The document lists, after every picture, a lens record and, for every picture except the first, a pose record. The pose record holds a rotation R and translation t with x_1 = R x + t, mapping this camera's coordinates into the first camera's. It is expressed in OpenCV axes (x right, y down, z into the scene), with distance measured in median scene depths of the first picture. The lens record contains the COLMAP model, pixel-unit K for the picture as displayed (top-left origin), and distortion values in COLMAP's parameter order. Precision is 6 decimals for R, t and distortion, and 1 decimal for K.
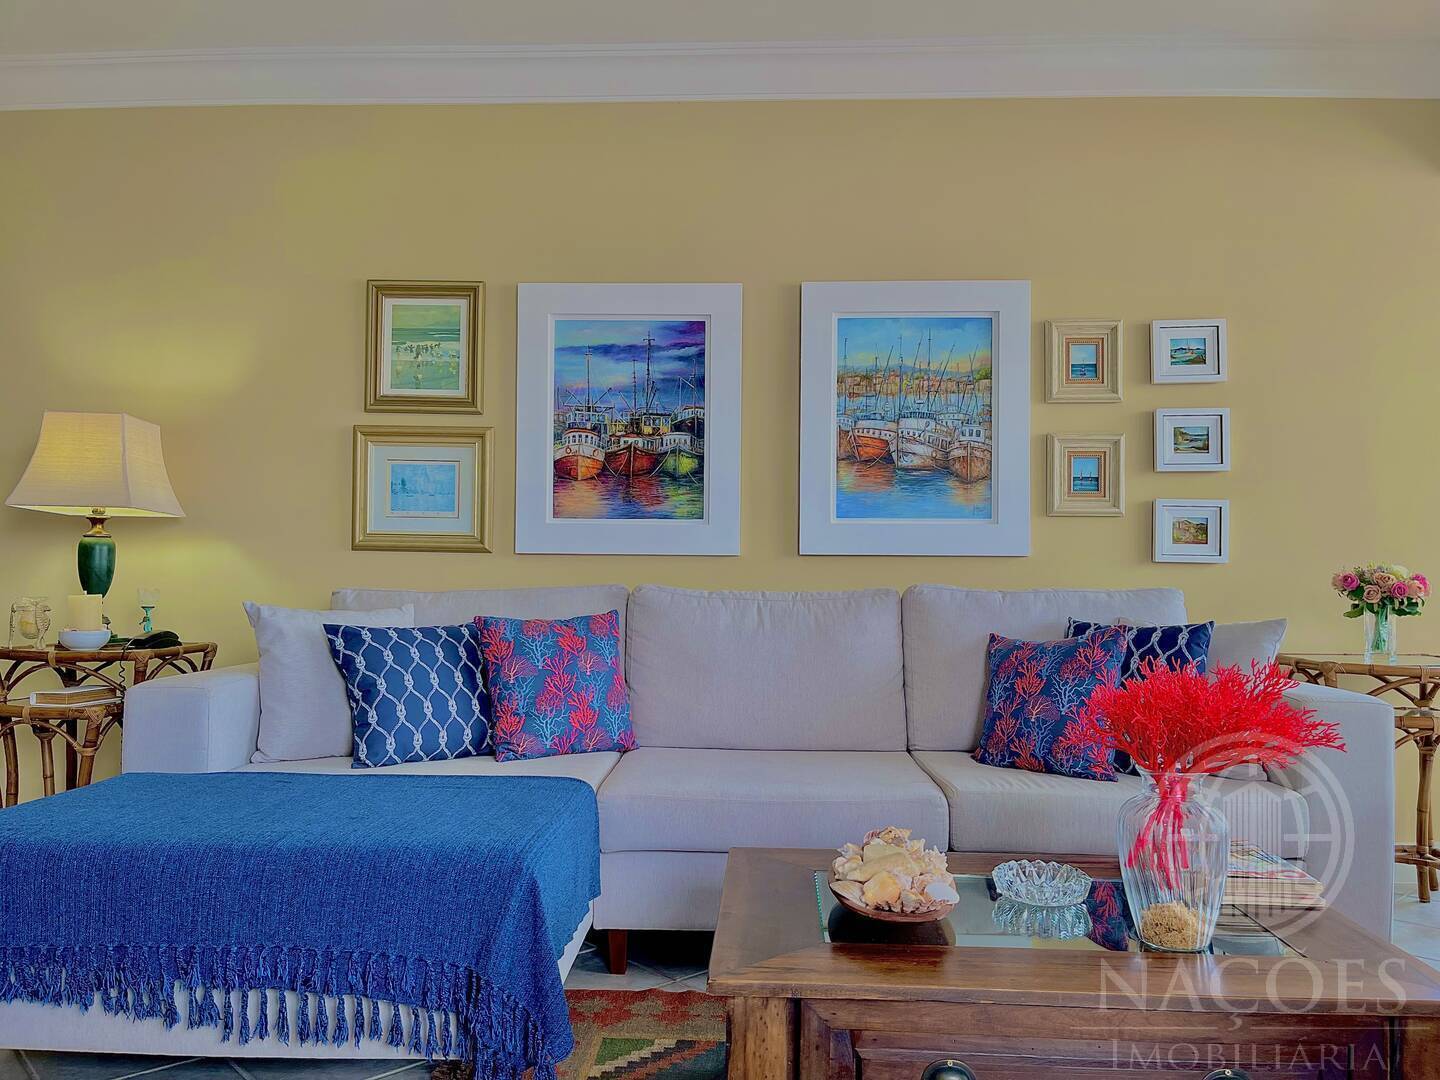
lens RADIAL K [[1069.7, 0, 716.6], [0, 1069.7, 546.3], [0, 0, 1]] dist [0.063549, -0.077106]
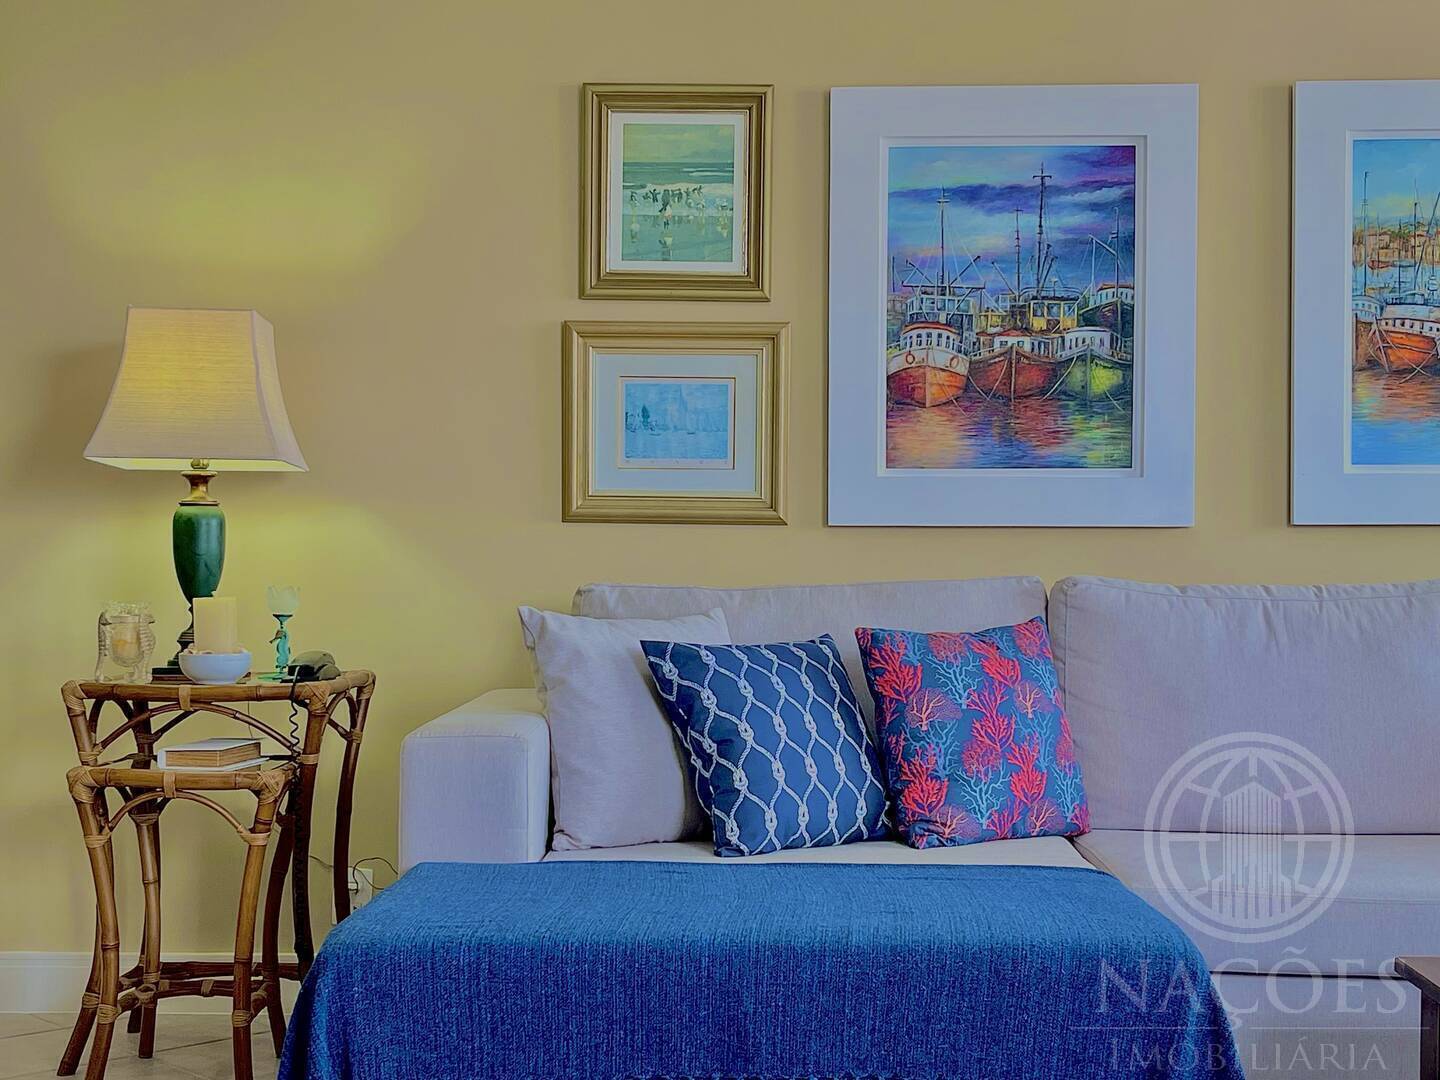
lens RADIAL K [[2069.5, 0, 726.6], [0, 2069.5, 551.9], [0, 0, 1]] dist [0.071699, 0.000000]
pose [[0.999977, -0.006456, 0.002159, -0.254969], [0.006386, 0.999501, 0.030933, -0.016087], [-0.002358, -0.030919, 0.999519, -0.204036]]
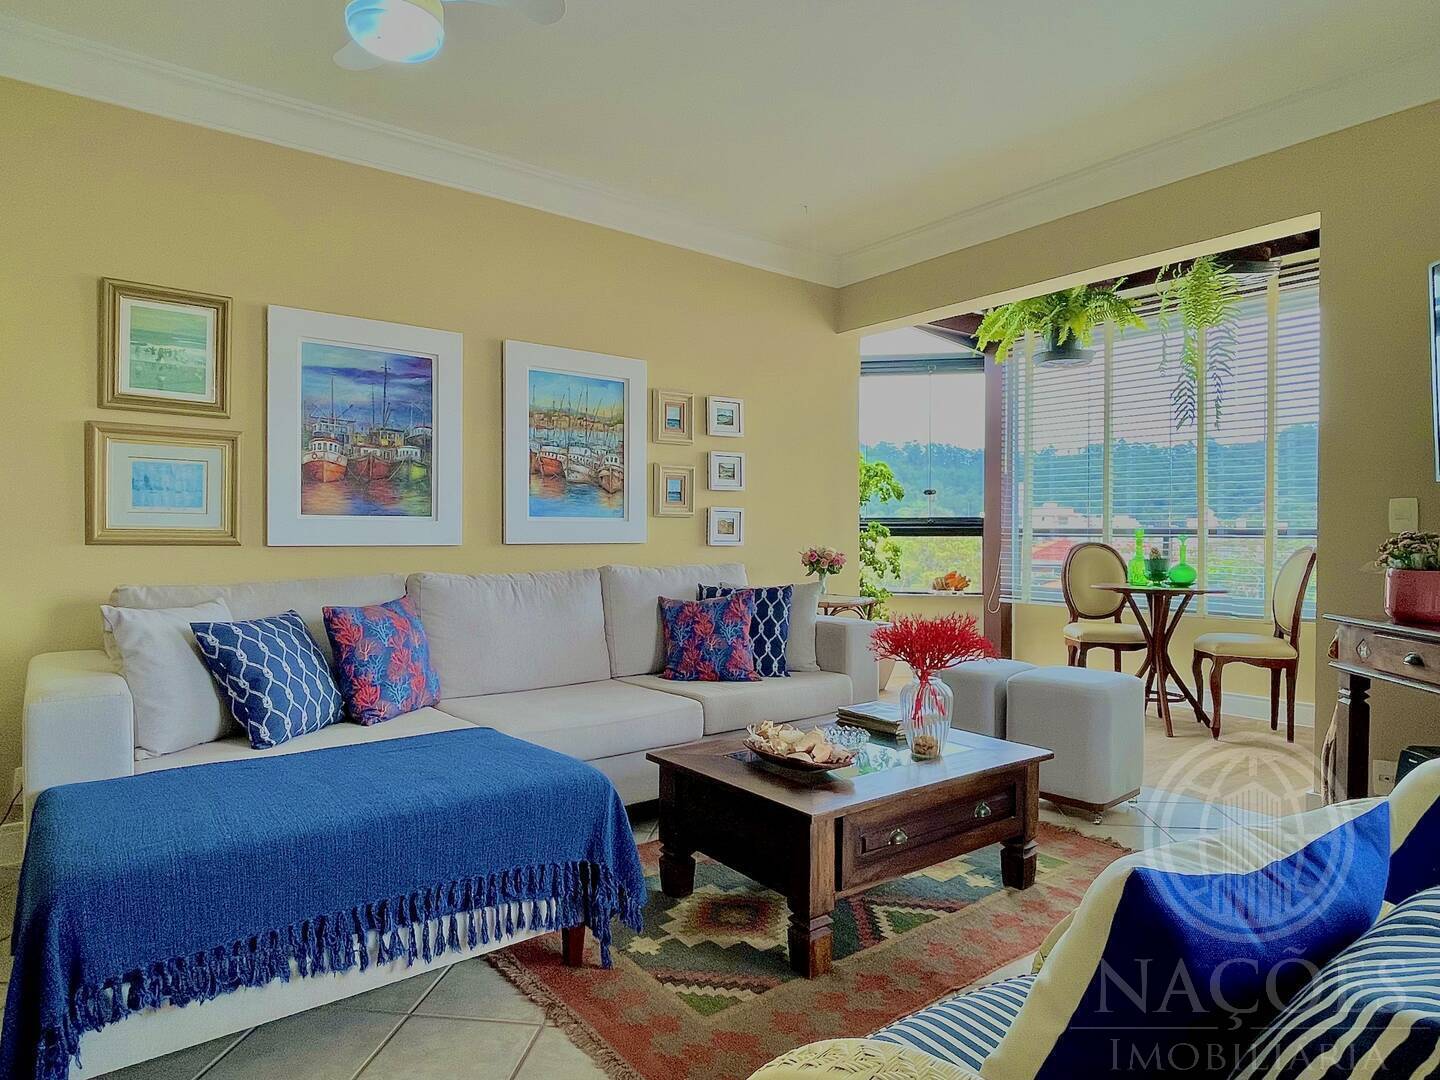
lens RADIAL K [[842.9, 0, 710.0], [0, 842.9, 540.8], [0, 0, 1]] dist [-0.006658, -0.011341]
pose [[0.765781, -0.012077, 0.642988, -0.408257], [-0.013254, 0.999315, 0.034554, -0.036336], [-0.642965, -0.034983, 0.765097, 0.028158]]
